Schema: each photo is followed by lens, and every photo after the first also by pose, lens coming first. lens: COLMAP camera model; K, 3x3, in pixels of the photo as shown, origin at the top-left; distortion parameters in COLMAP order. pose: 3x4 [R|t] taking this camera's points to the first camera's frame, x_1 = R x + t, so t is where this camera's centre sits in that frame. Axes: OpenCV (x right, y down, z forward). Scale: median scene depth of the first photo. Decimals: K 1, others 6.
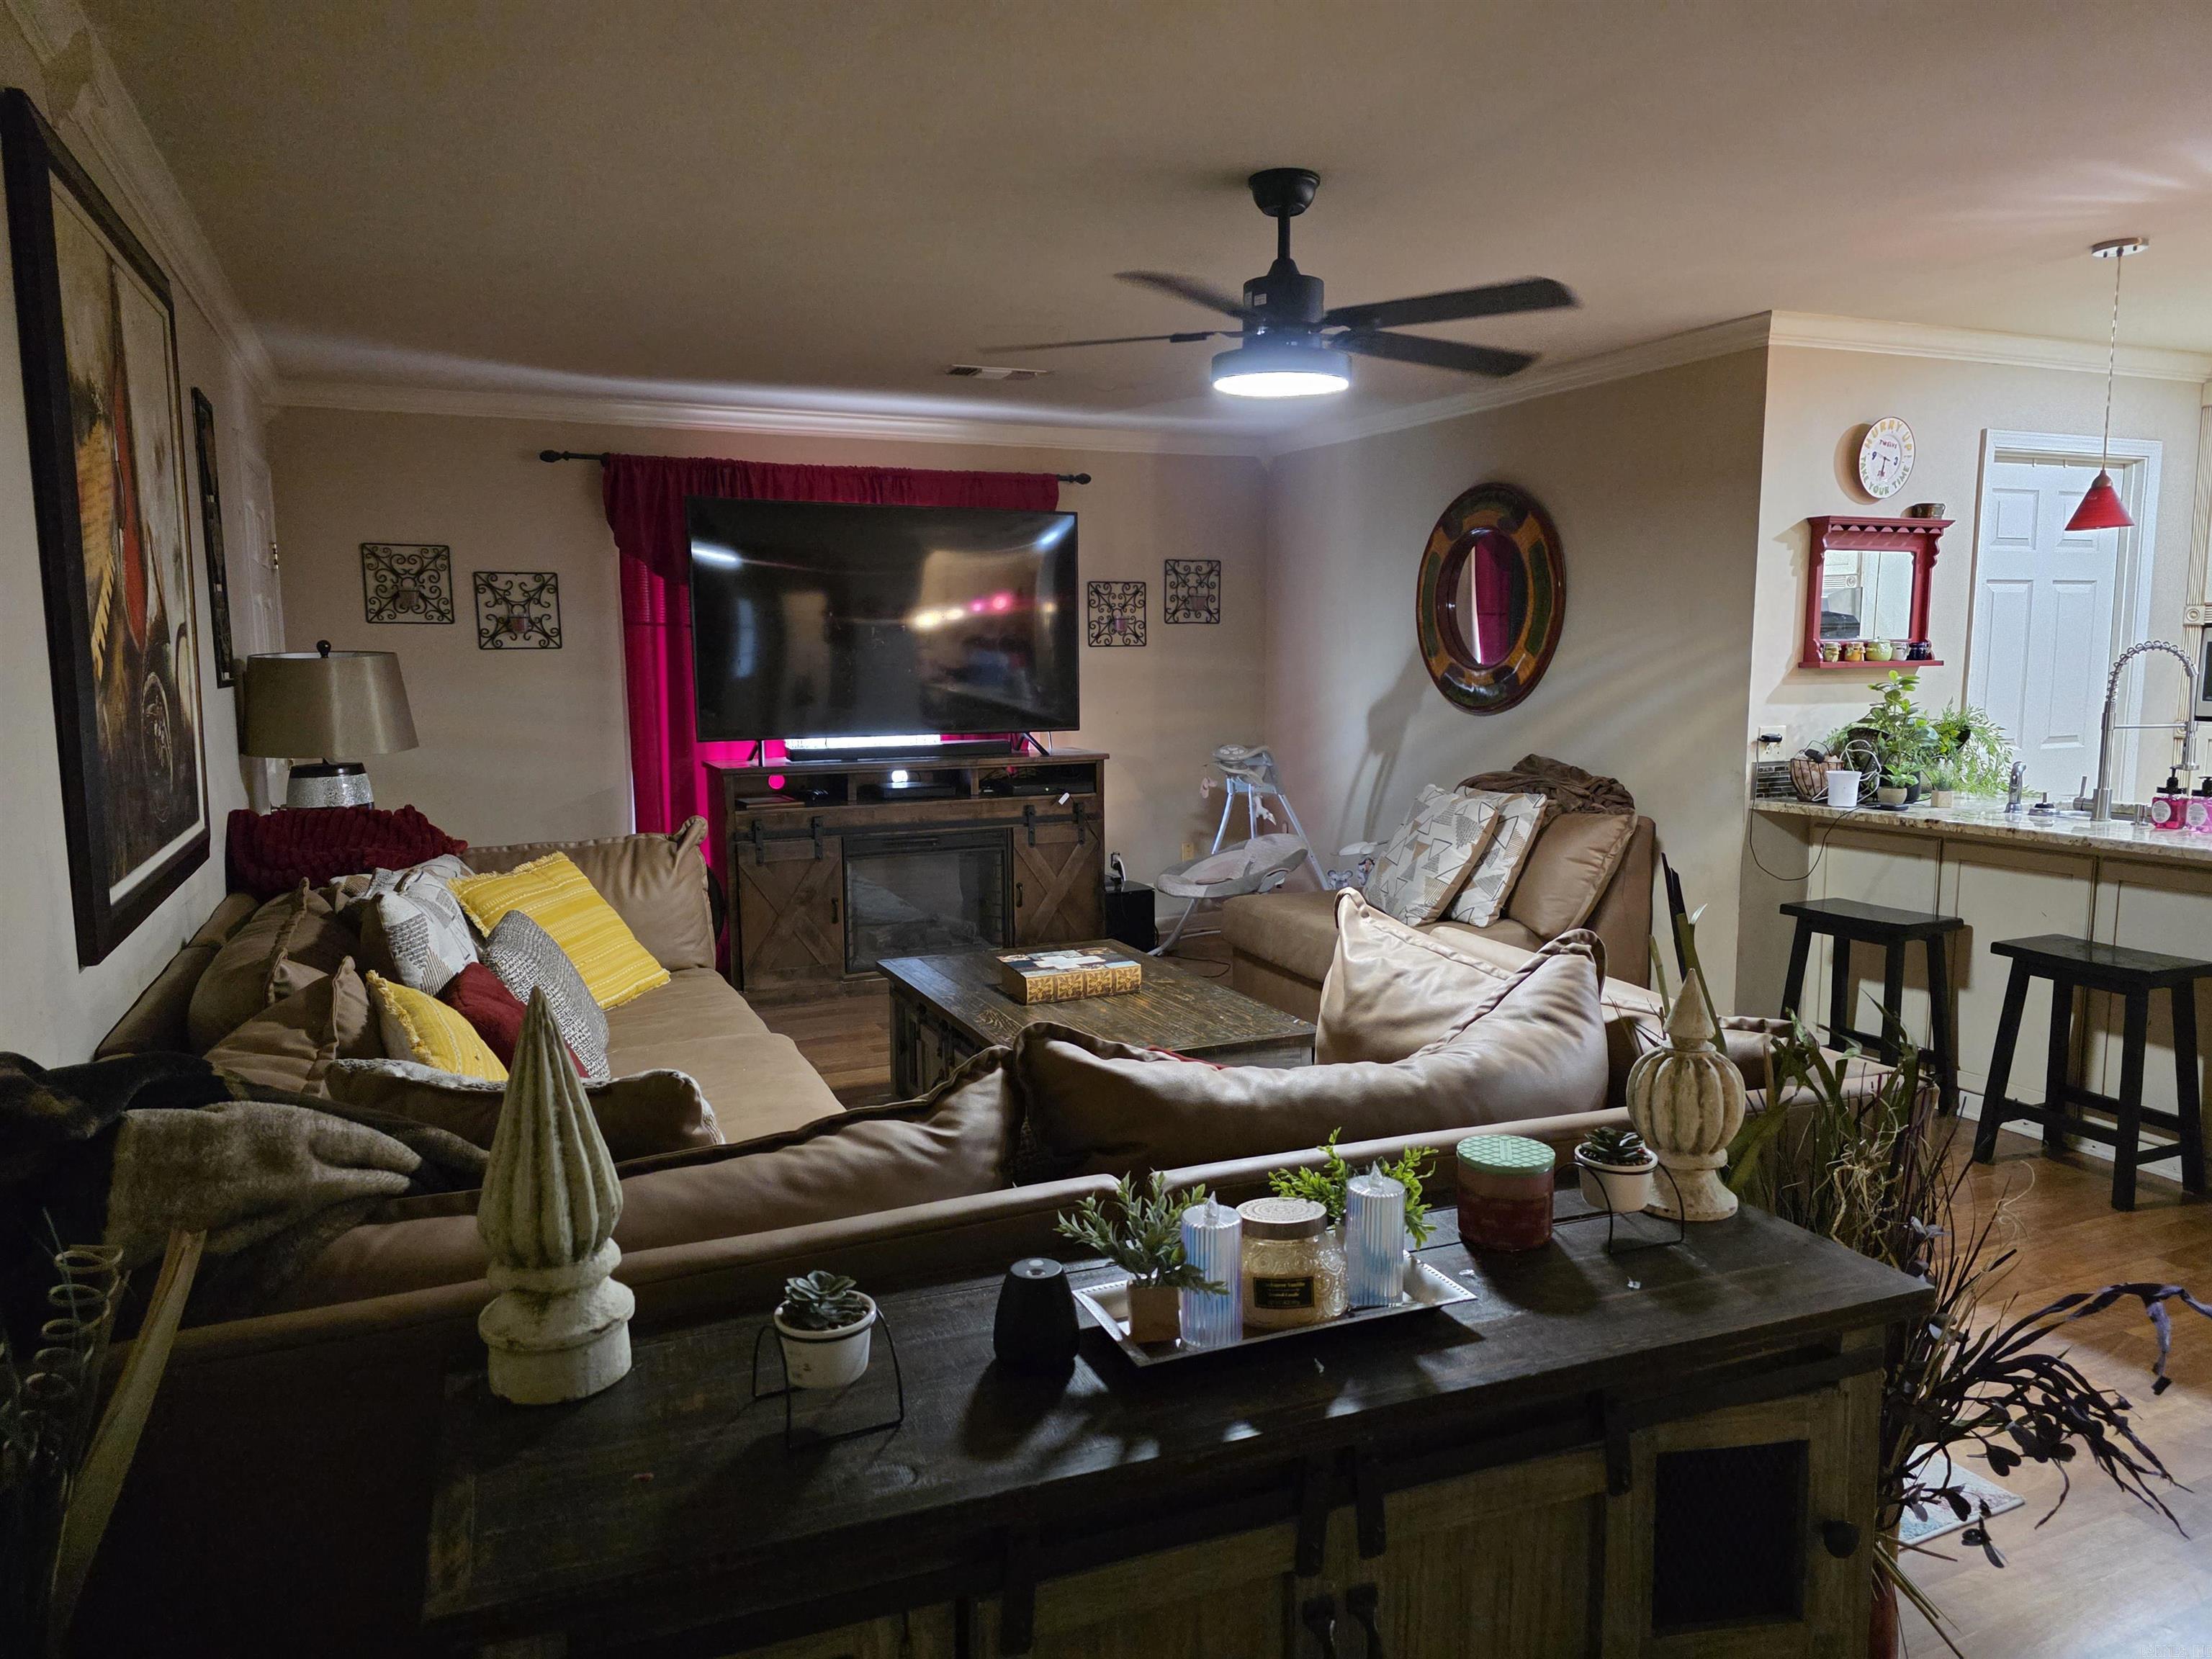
lens RADIAL K [[1487.0, 0, 1119.0], [0, 1487.0, 830.4], [0, 0, 1]] dist [0.046167, -0.038778]
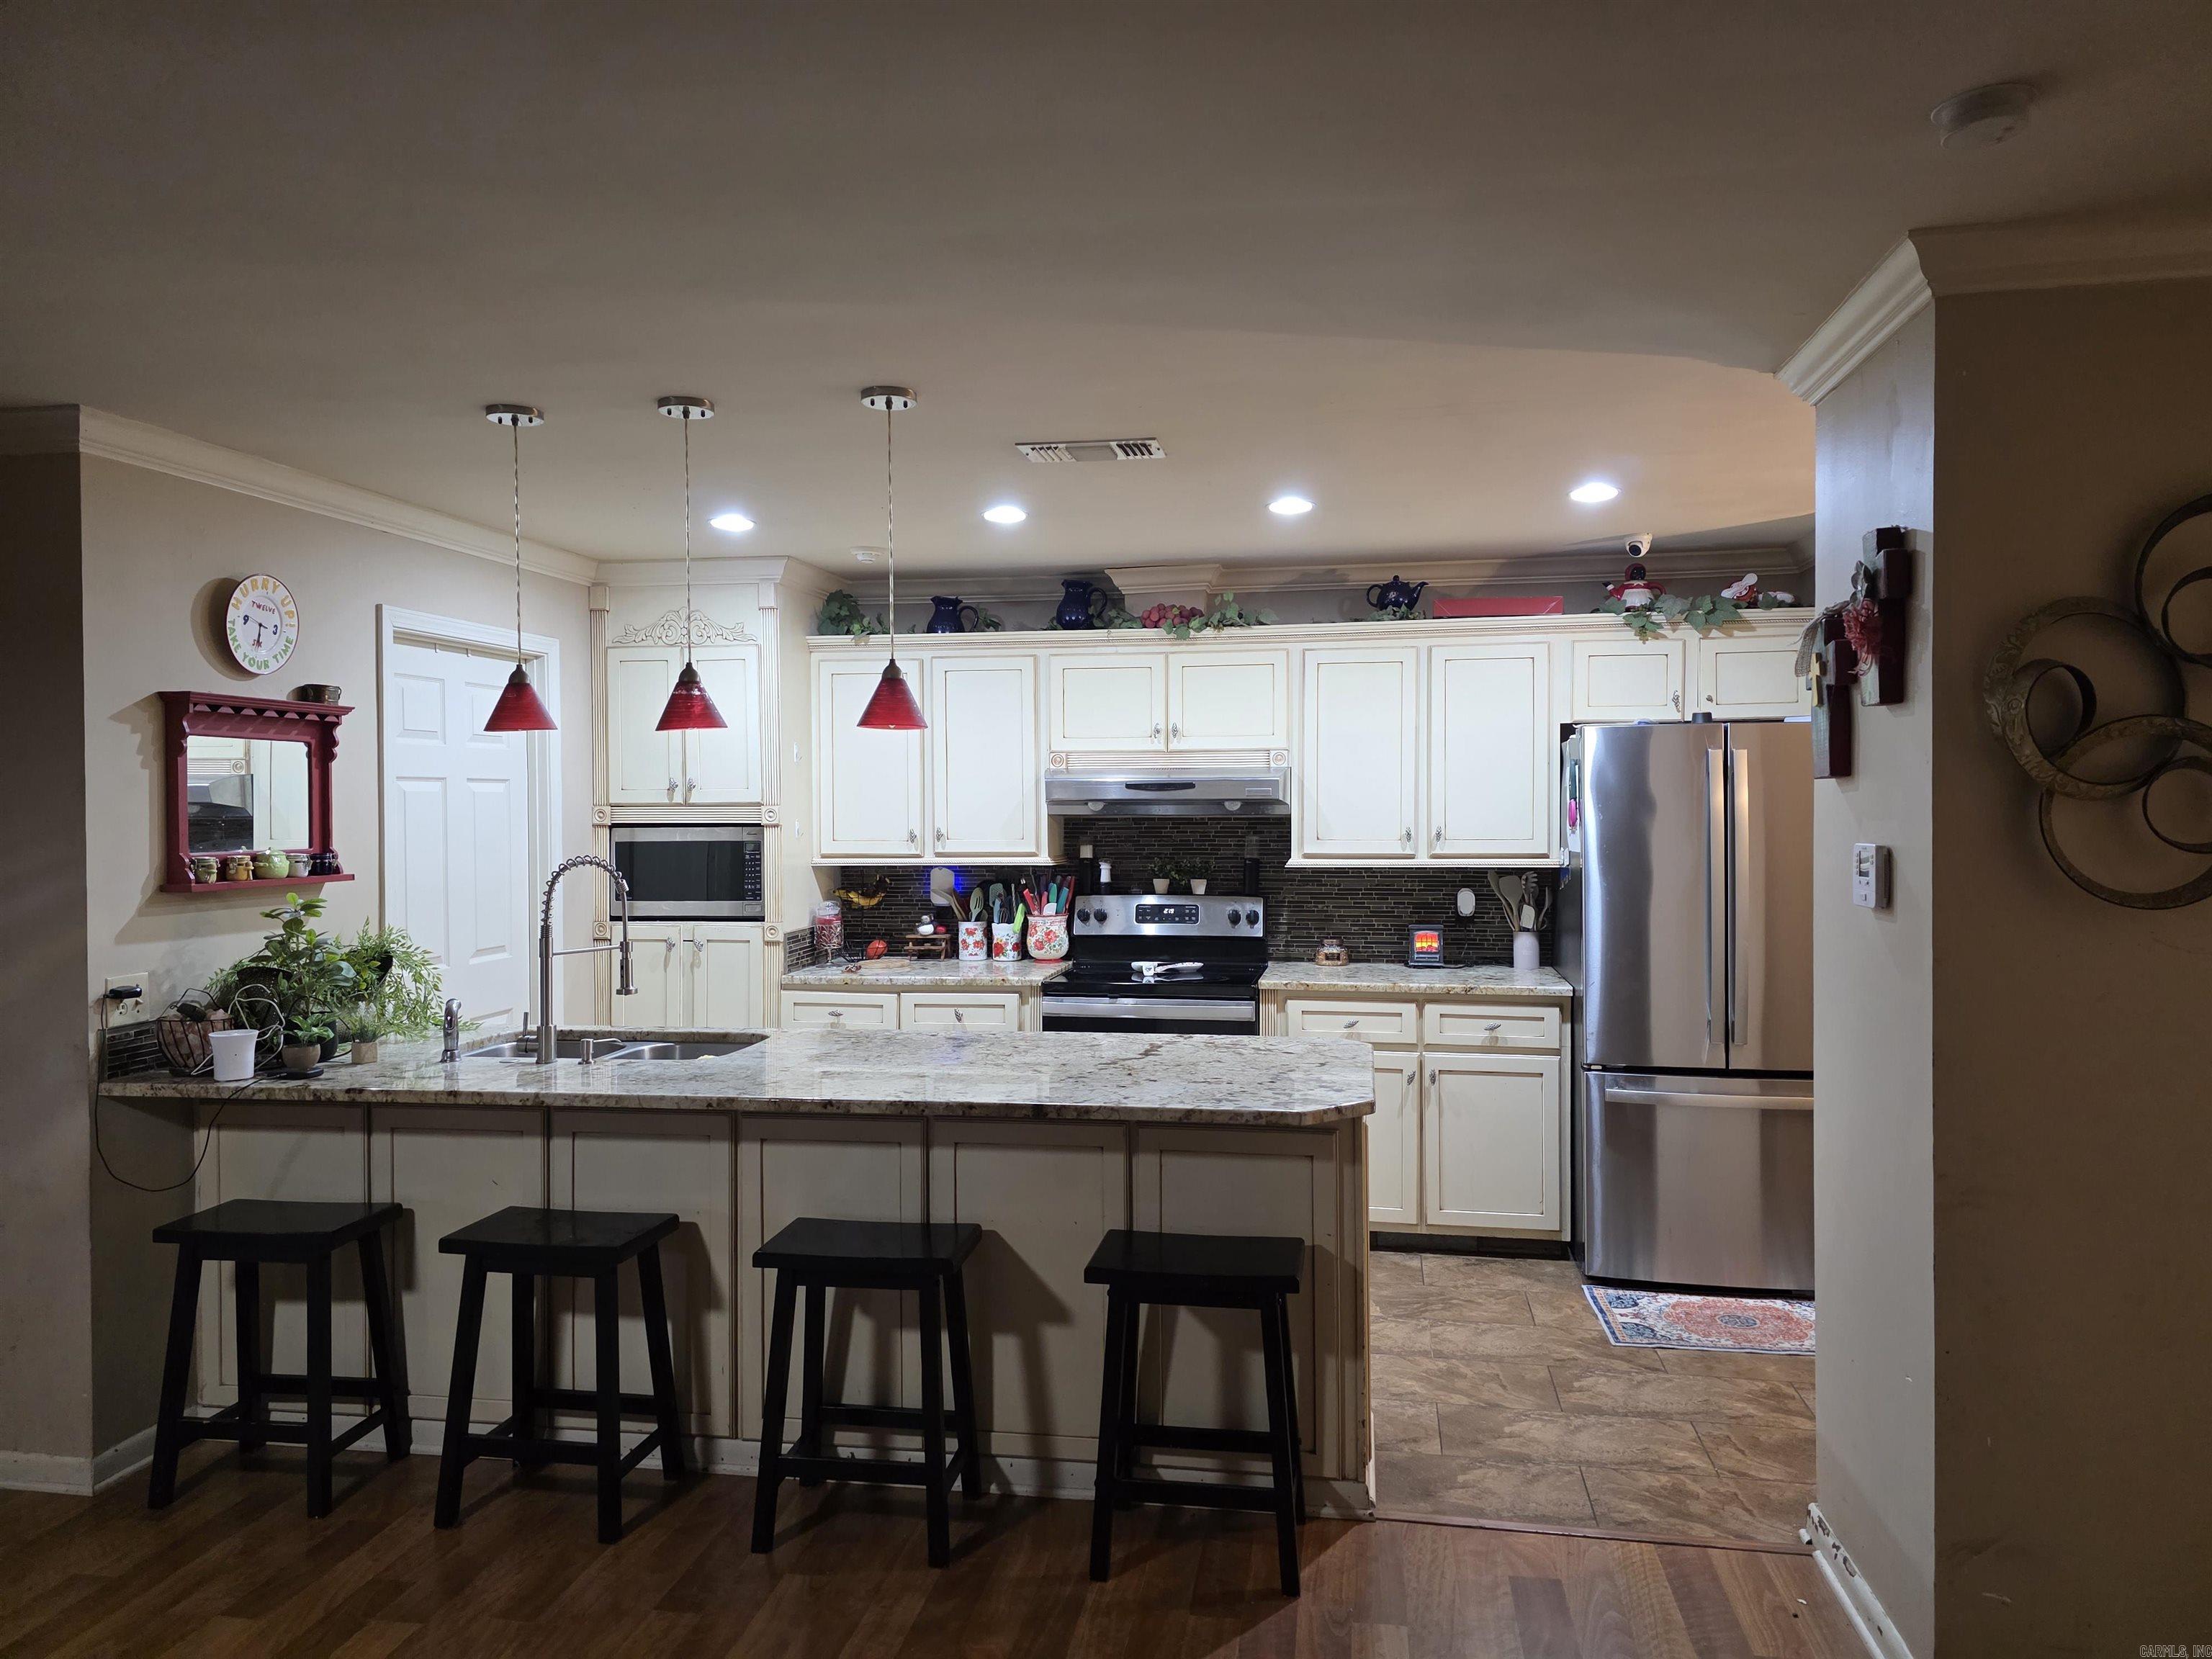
lens RADIAL K [[1487.0, 0, 1119.0], [0, 1487.0, 830.4], [0, 0, 1]] dist [0.046167, -0.038778]
pose [[0.565074, -0.010861, 0.824969, 0.114021], [0.103790, 0.992905, -0.058020, -0.048597], [-0.818486, 0.118410, 0.562192, 0.203913]]
